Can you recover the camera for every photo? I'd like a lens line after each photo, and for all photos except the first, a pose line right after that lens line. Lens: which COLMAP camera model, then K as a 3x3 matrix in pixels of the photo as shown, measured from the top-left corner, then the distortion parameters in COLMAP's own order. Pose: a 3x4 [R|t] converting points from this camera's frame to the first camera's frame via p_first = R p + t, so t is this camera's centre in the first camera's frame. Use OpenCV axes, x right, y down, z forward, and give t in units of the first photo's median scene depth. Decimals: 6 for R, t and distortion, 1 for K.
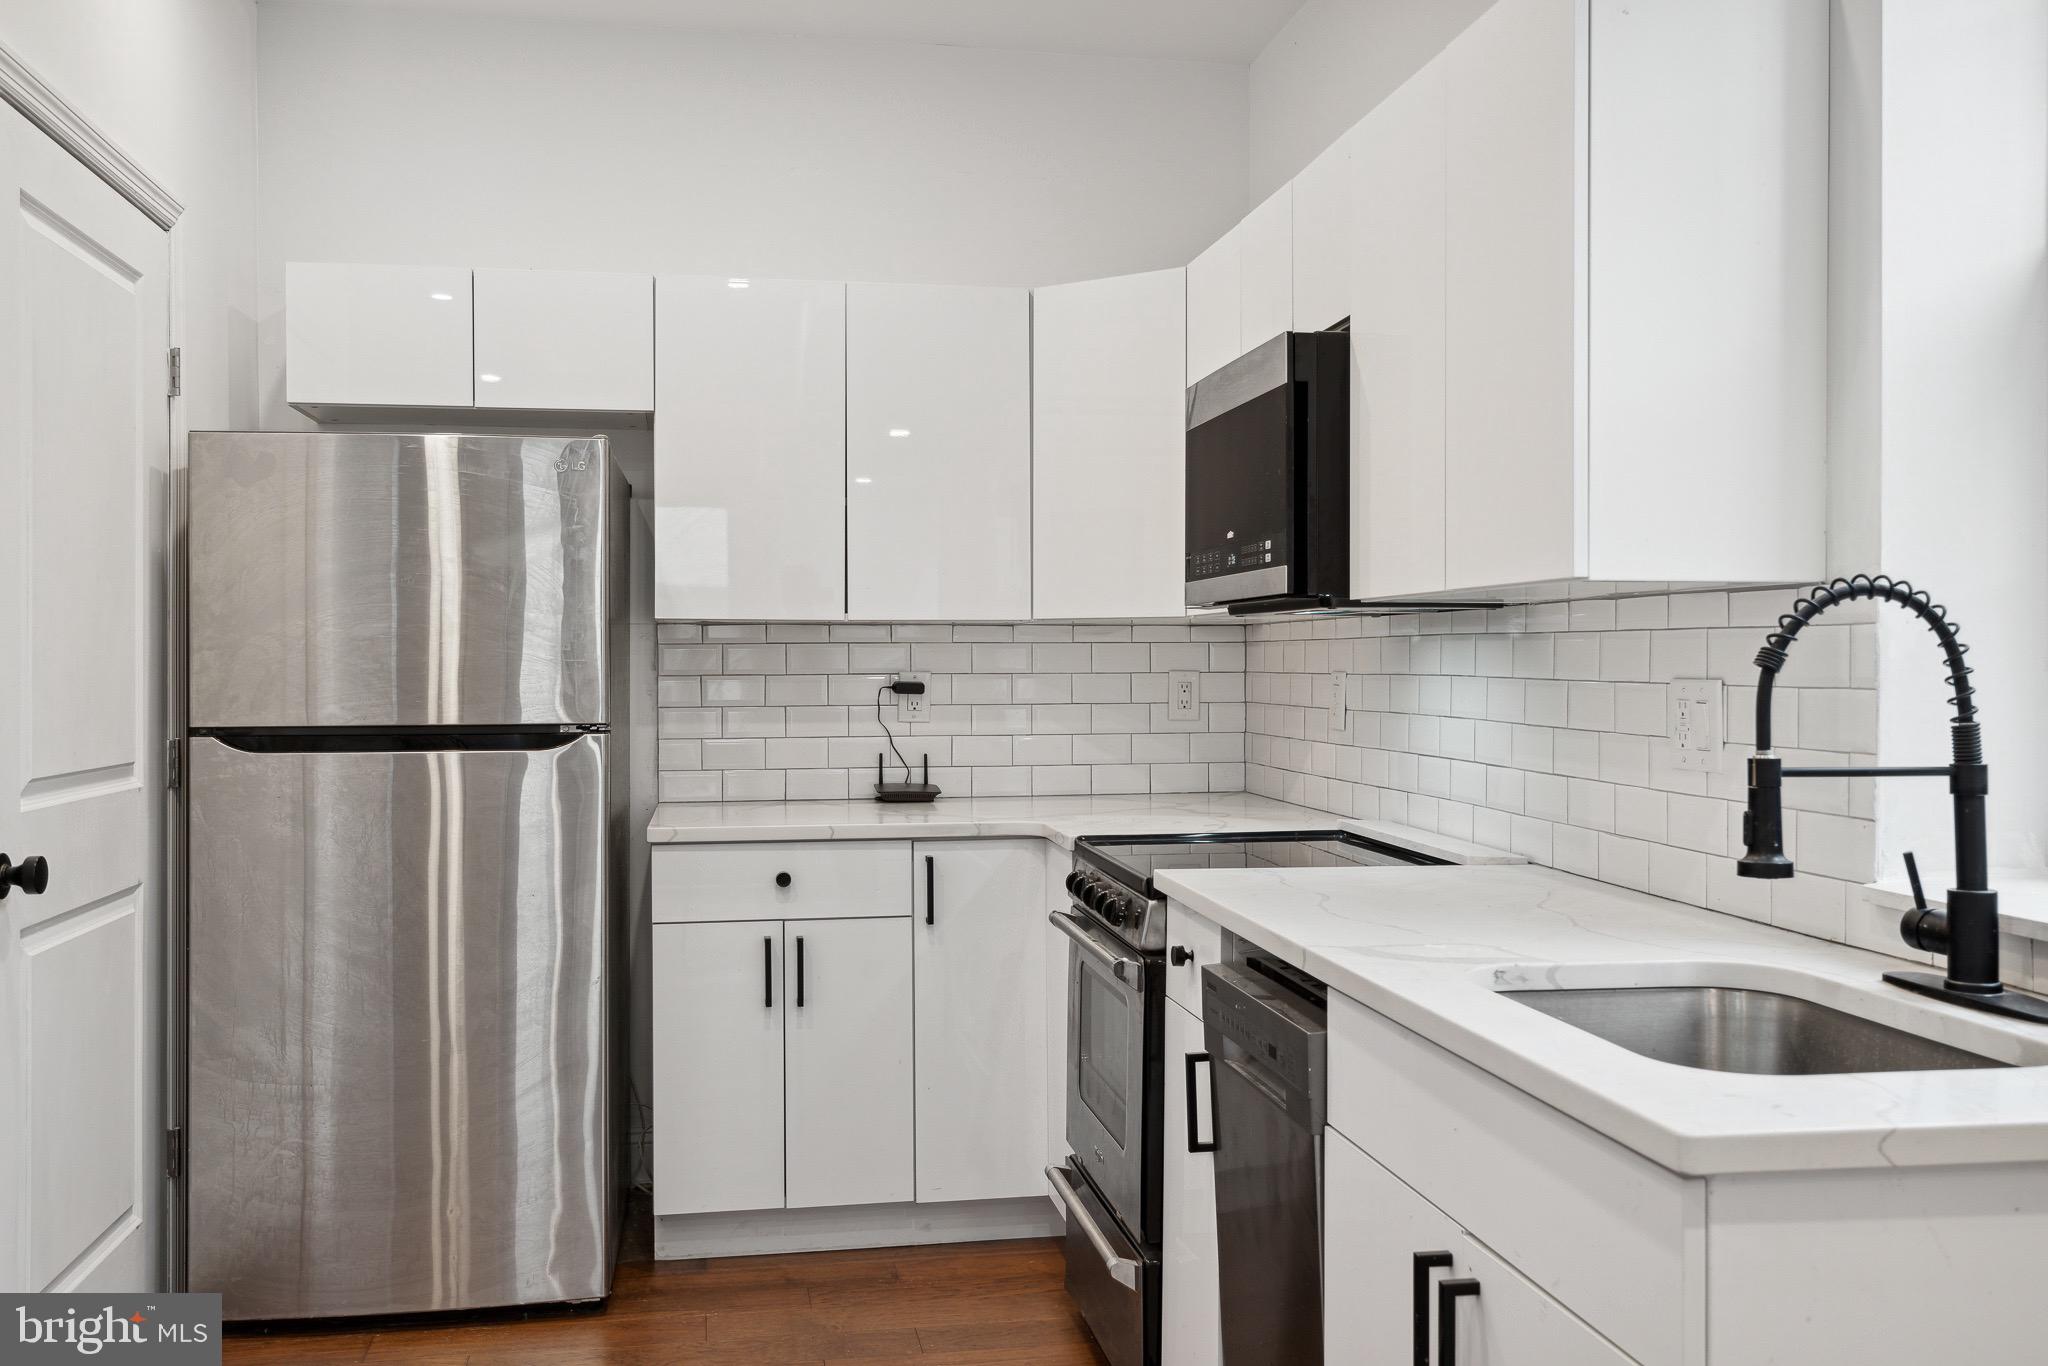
lens RADIAL K [[1783.6, 0, 1010.2], [0, 1783.6, 670.5], [0, 0, 1]] dist [0.010248, -0.002812]
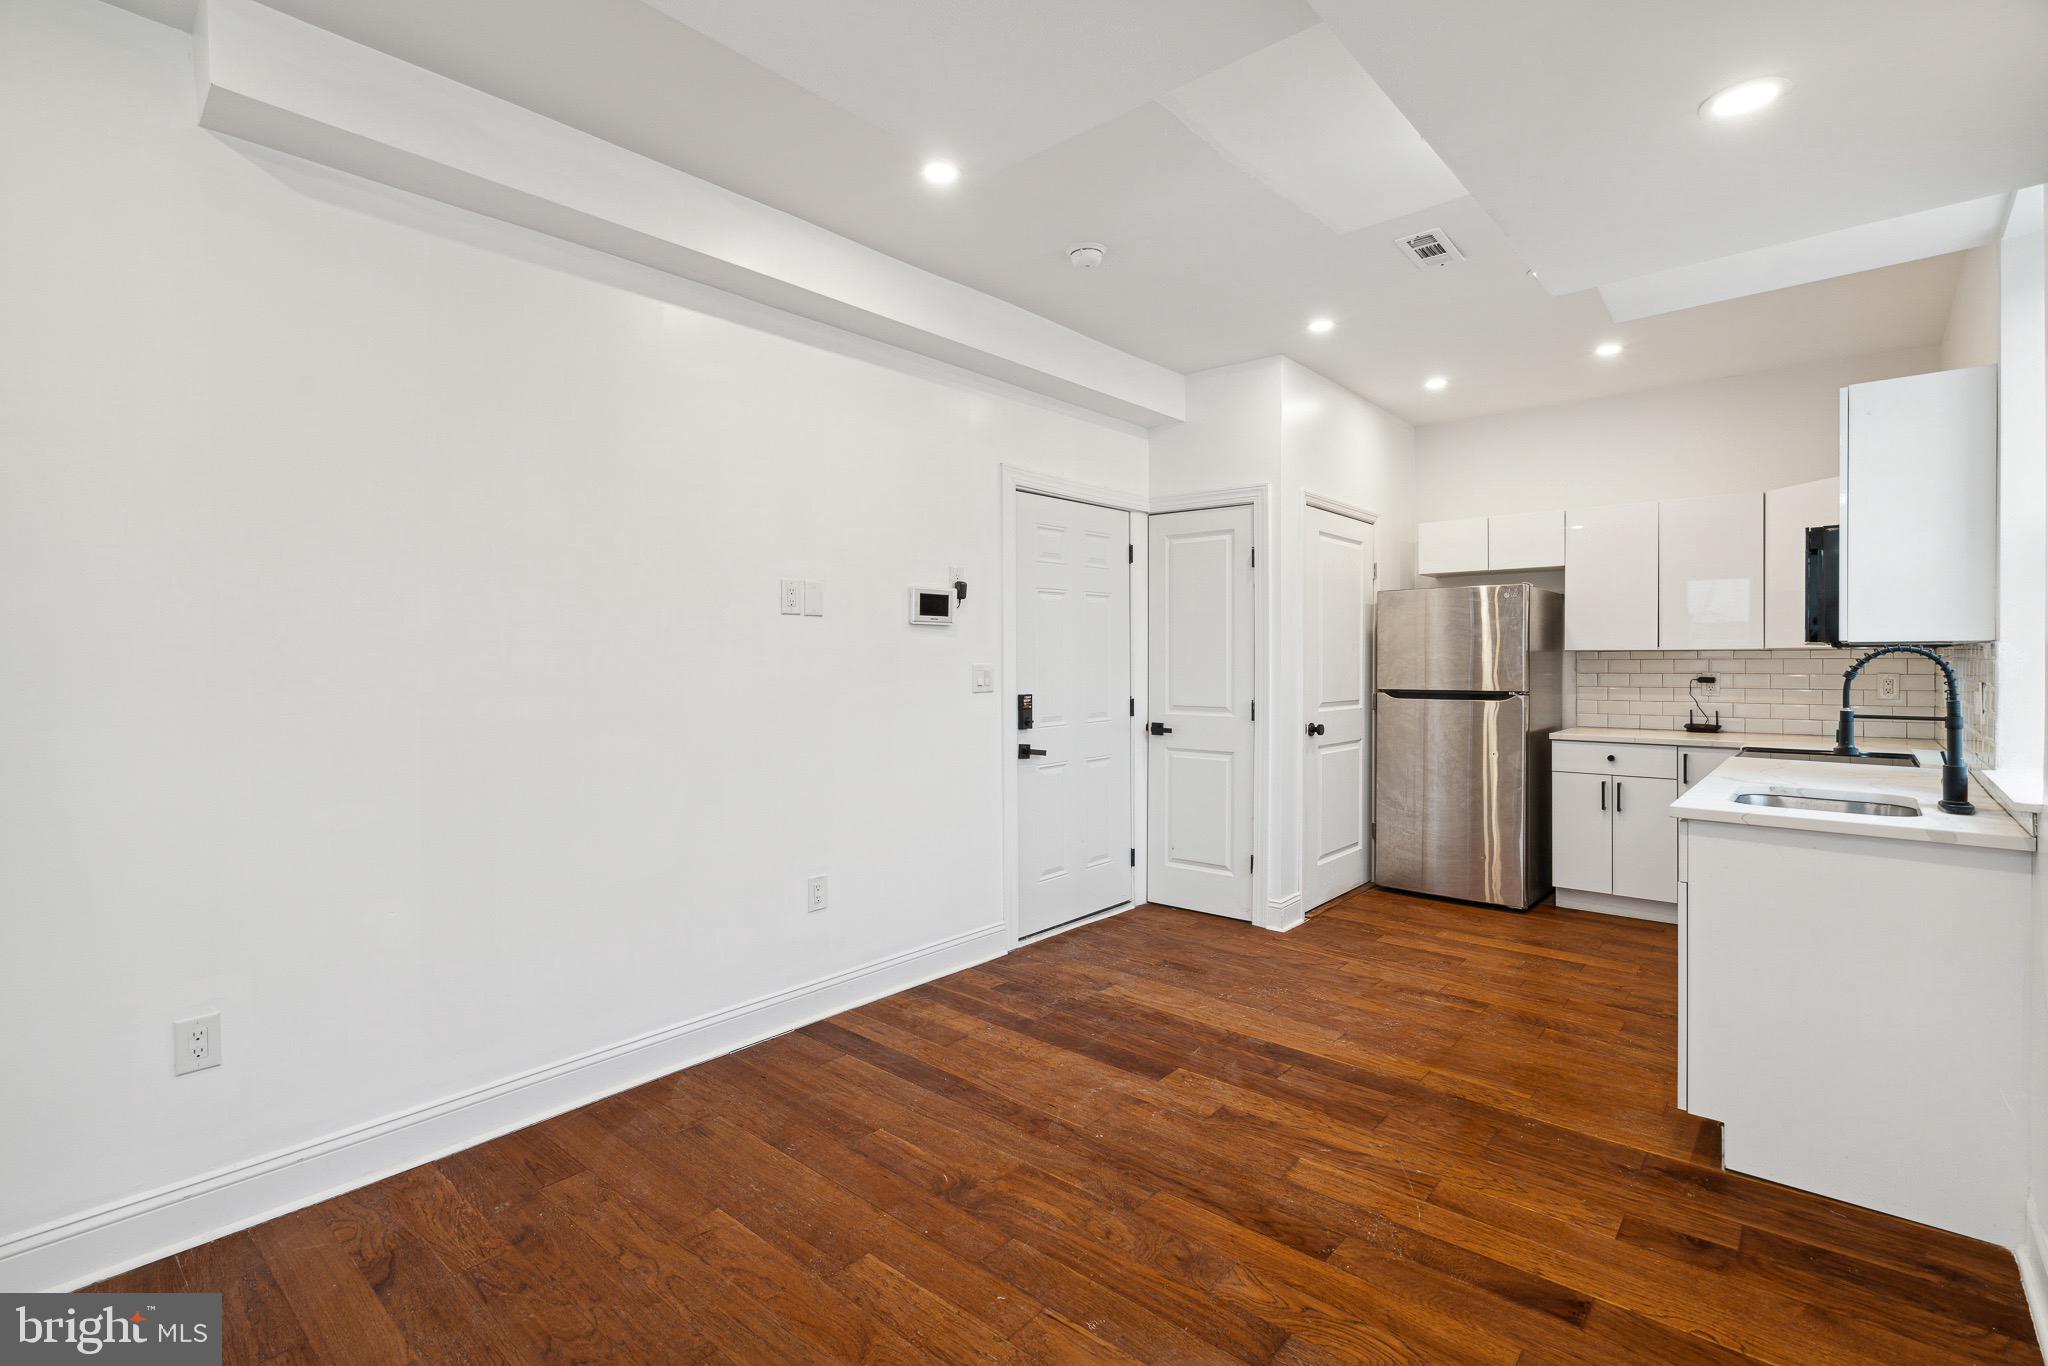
lens RADIAL K [[942.3, 0, 1015.7], [0, 942.3, 669.3], [0, 0, 1]] dist [-0.002699, 0.000468]
pose [[0.629213, 0.007181, -0.777200, 0.392411], [-0.003019, 0.999972, 0.006795, -0.010737], [0.777227, -0.001929, 0.629217, -0.476386]]
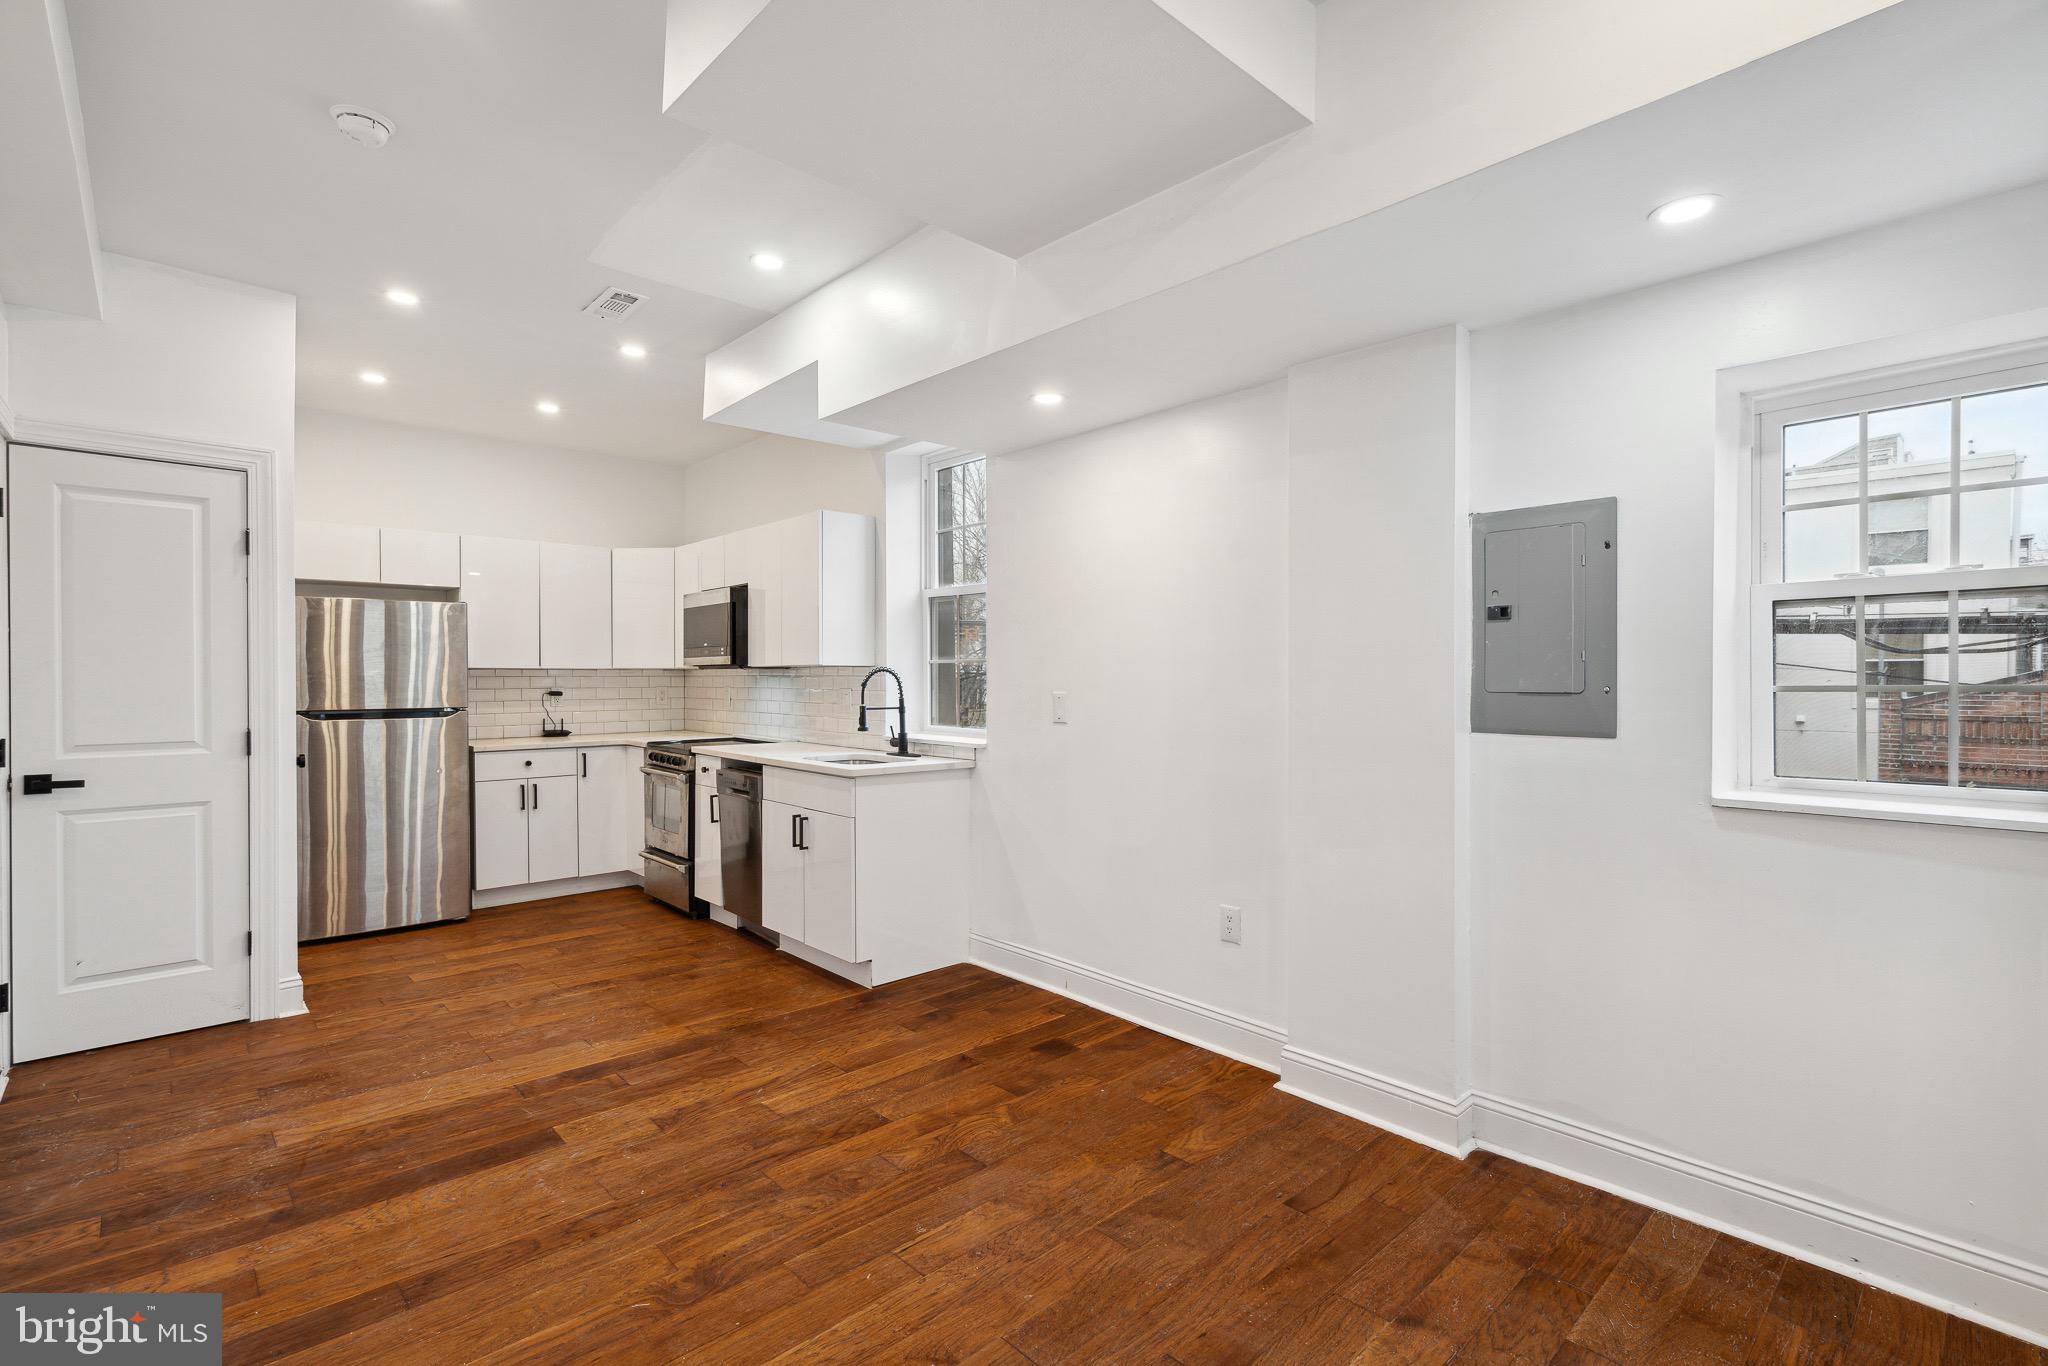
lens RADIAL K [[935.1, 0, 1013.3], [0, 935.1, 689.6], [0, 0, 1]] dist [-0.002789, 0.000691]
pose [[0.840973, -0.007005, 0.541031, -0.304727], [0.002940, 0.999961, 0.008377, -0.007060], [-0.541068, -0.005454, 0.840961, -0.679629]]
